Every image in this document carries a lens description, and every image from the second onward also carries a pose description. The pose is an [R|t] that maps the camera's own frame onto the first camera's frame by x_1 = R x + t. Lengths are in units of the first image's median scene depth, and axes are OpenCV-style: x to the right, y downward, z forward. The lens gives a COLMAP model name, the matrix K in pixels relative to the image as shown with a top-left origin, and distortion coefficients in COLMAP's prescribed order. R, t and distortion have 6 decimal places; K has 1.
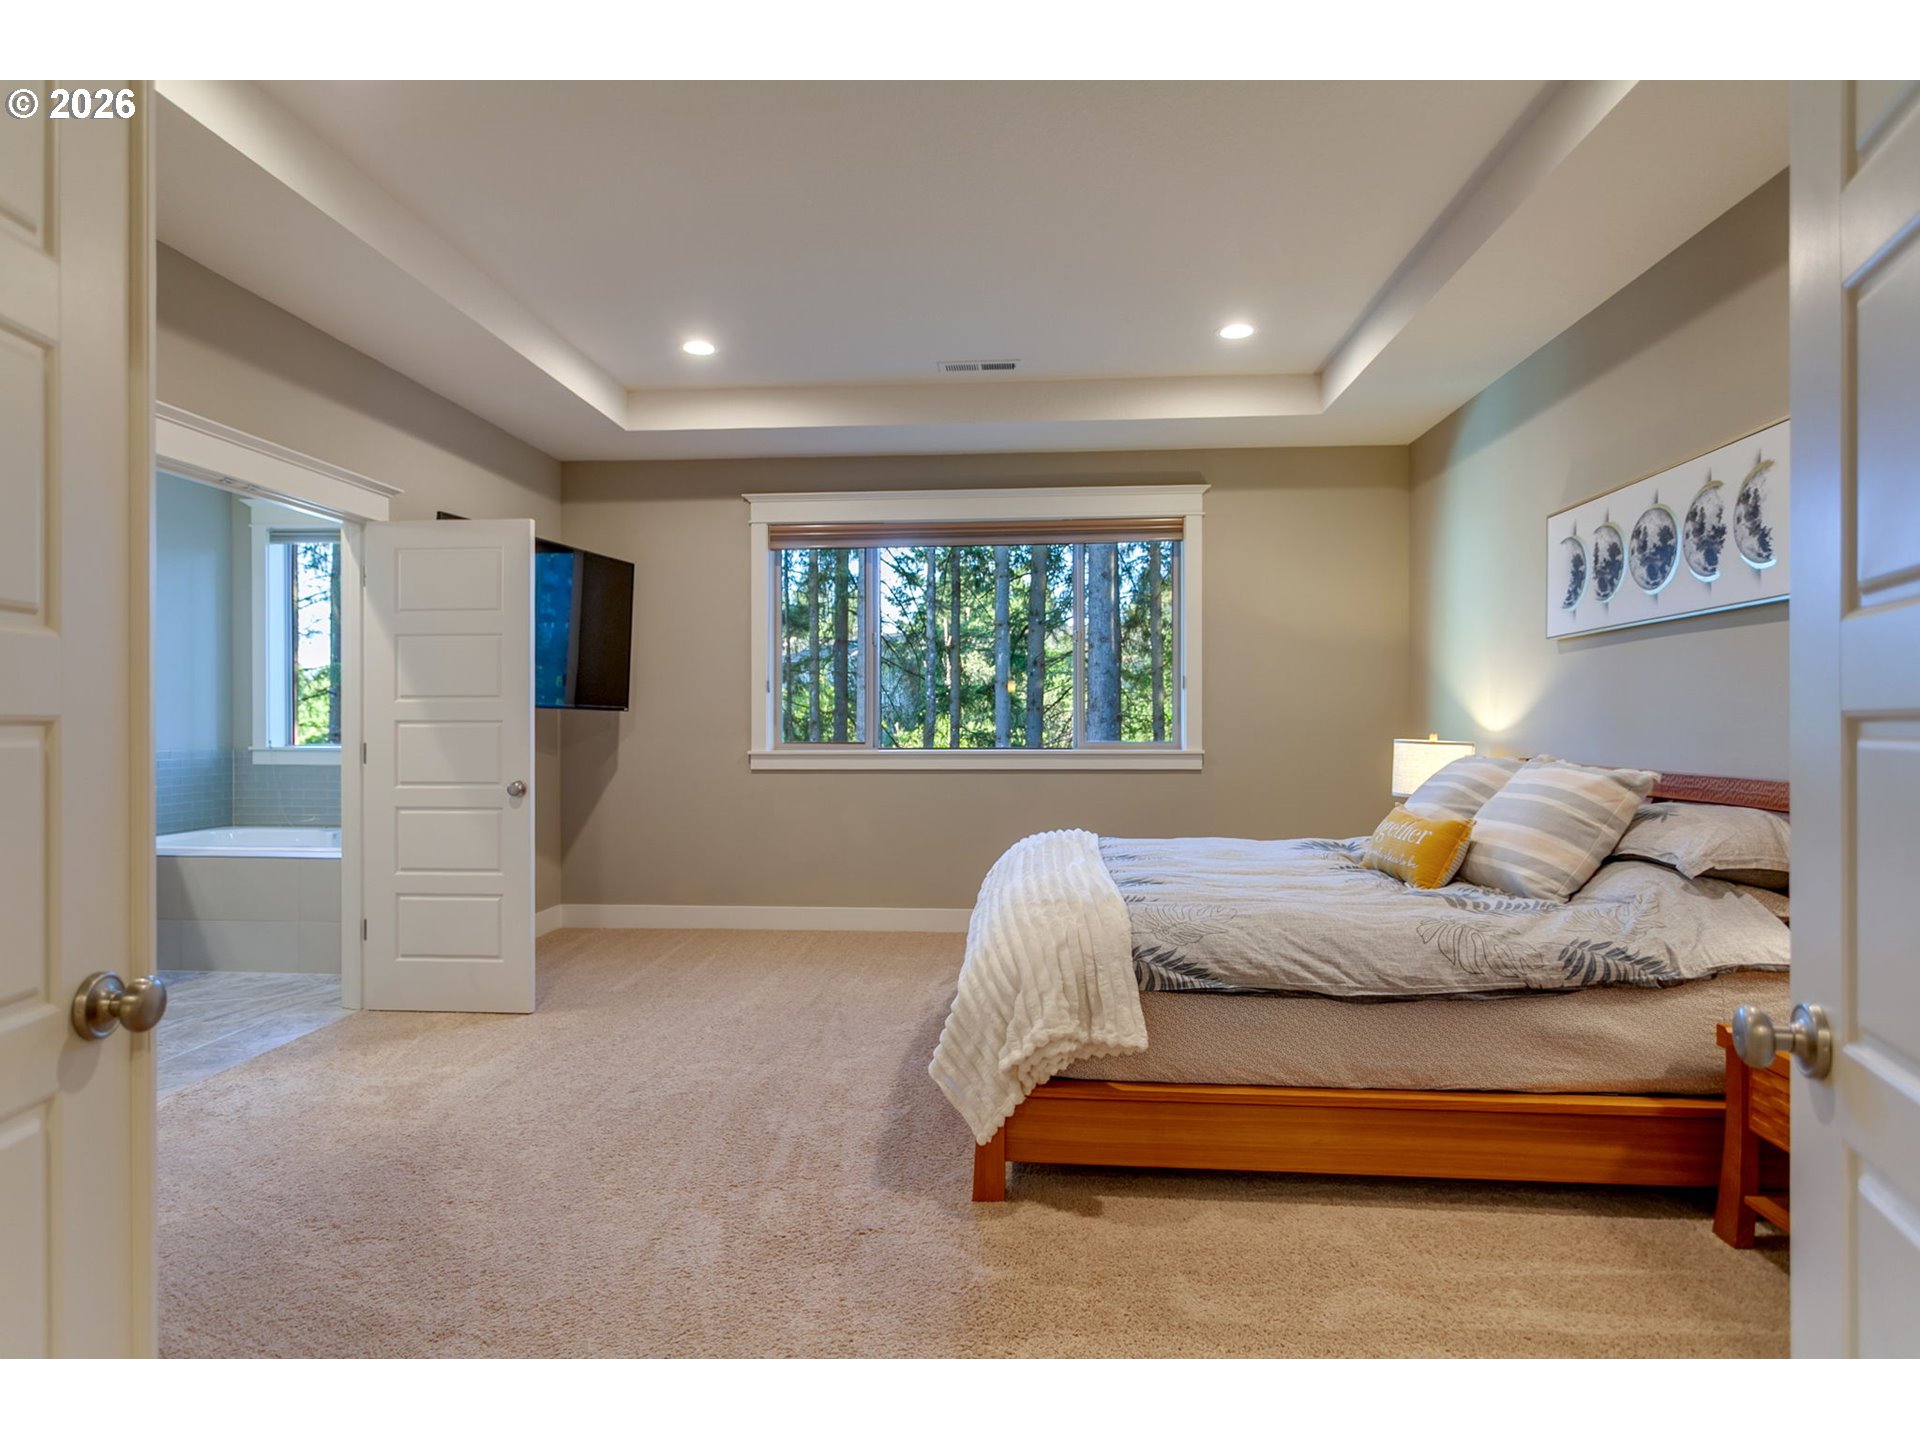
lens RADIAL K [[1026.2, 0, 960.0], [0, 1026.2, 720.0], [0, 0, 1]] dist [0.001019, 0.000373]
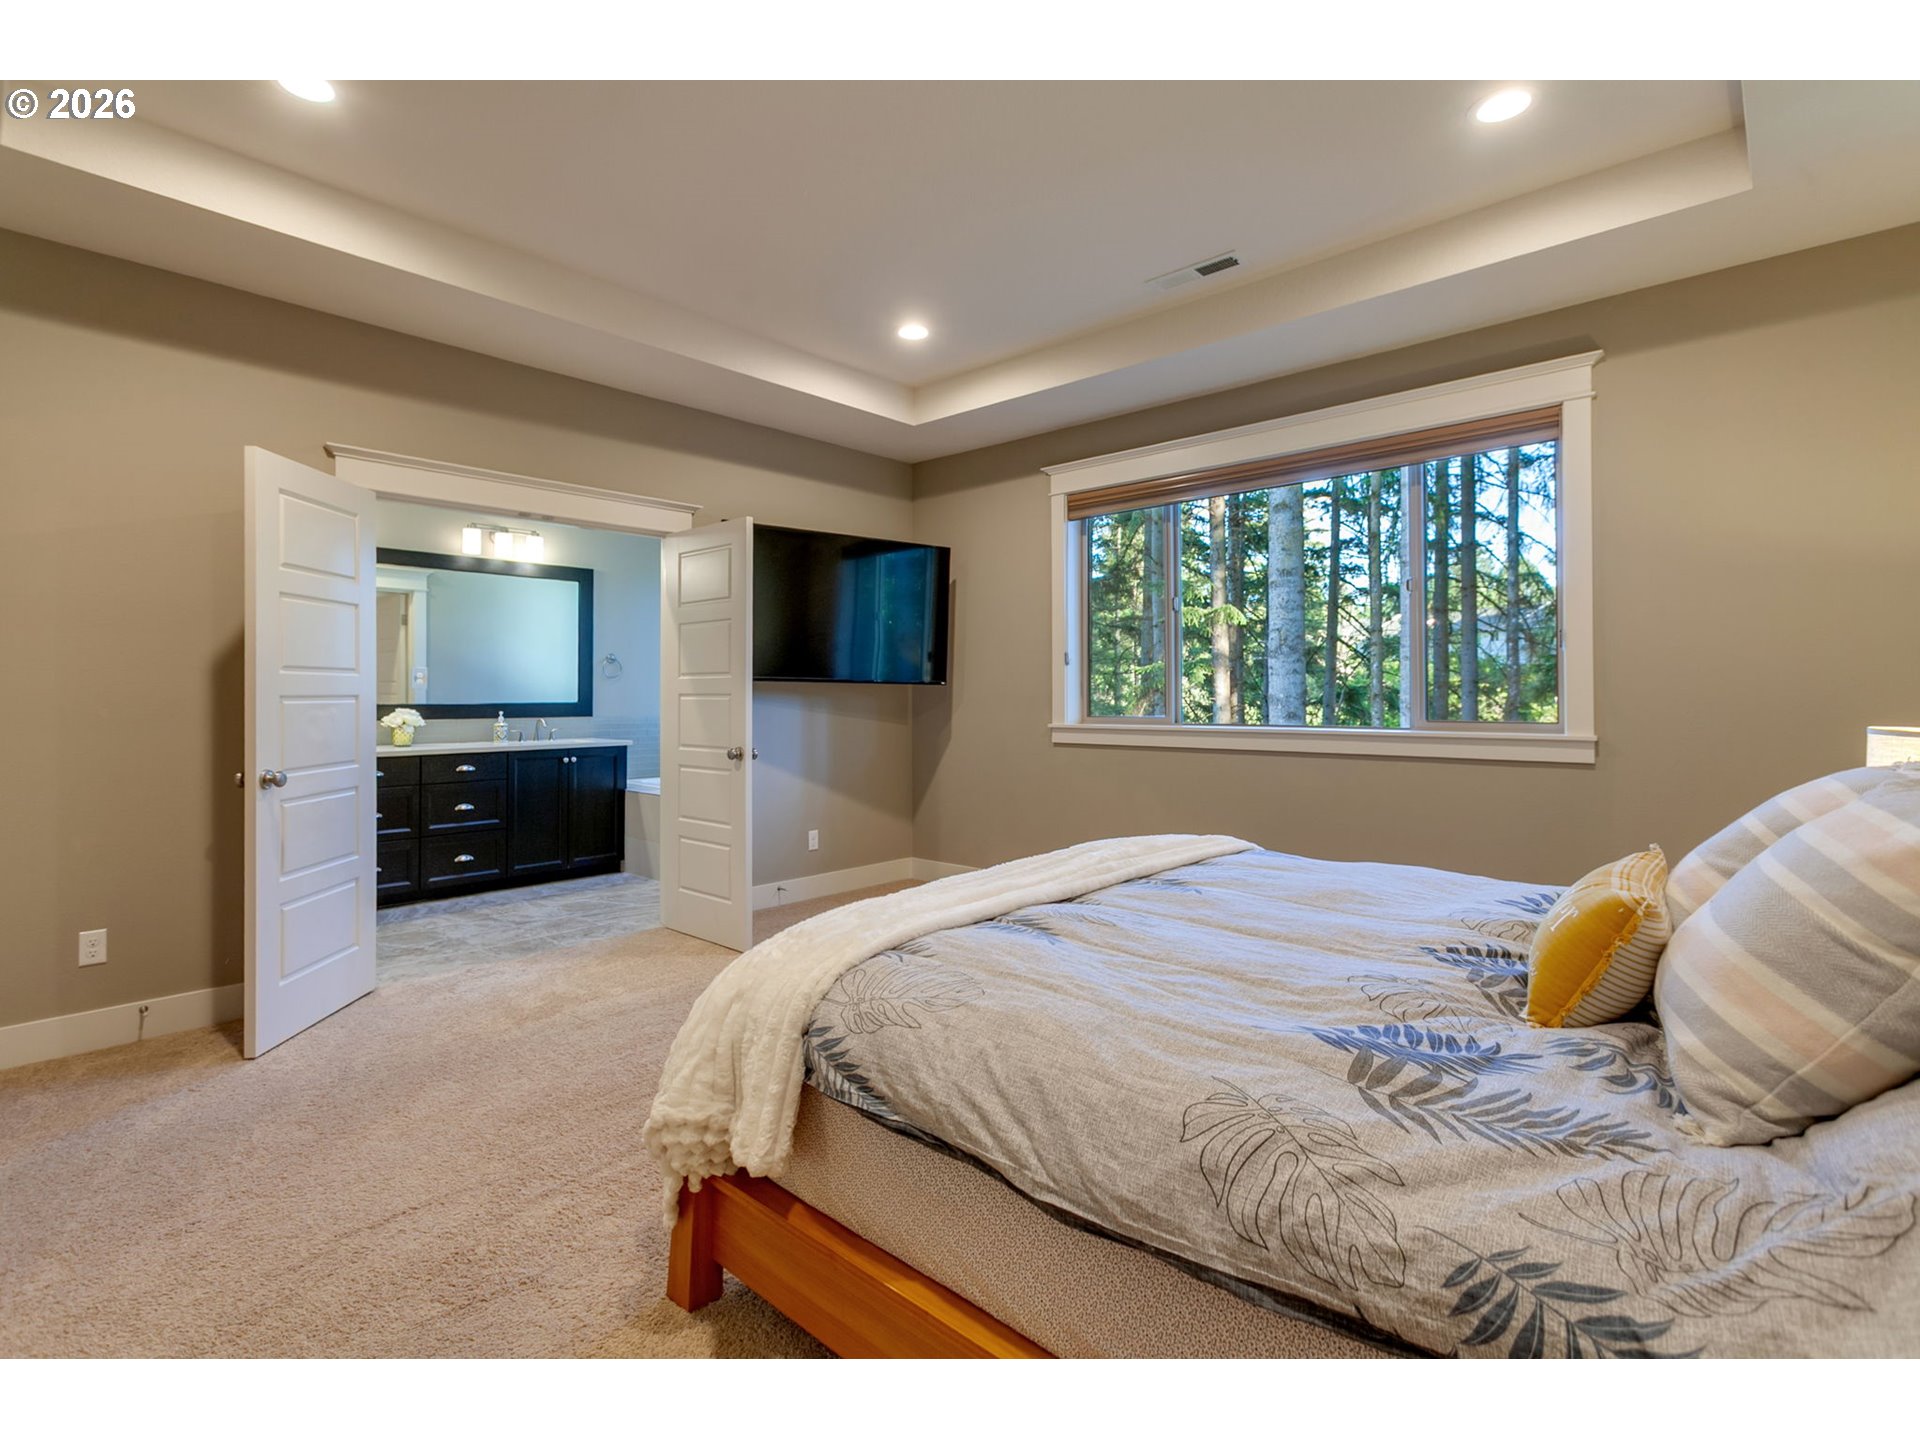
lens RADIAL K [[911.9, 0, 940.3], [0, 911.9, 684.7], [0, 0, 1]] dist [0.000074, 0.001272]
pose [[0.786252, -0.007157, -0.617864, 0.548299], [0.001567, 0.999953, -0.009588, 0.000317], [0.617904, 0.006570, 0.786226, 0.500050]]
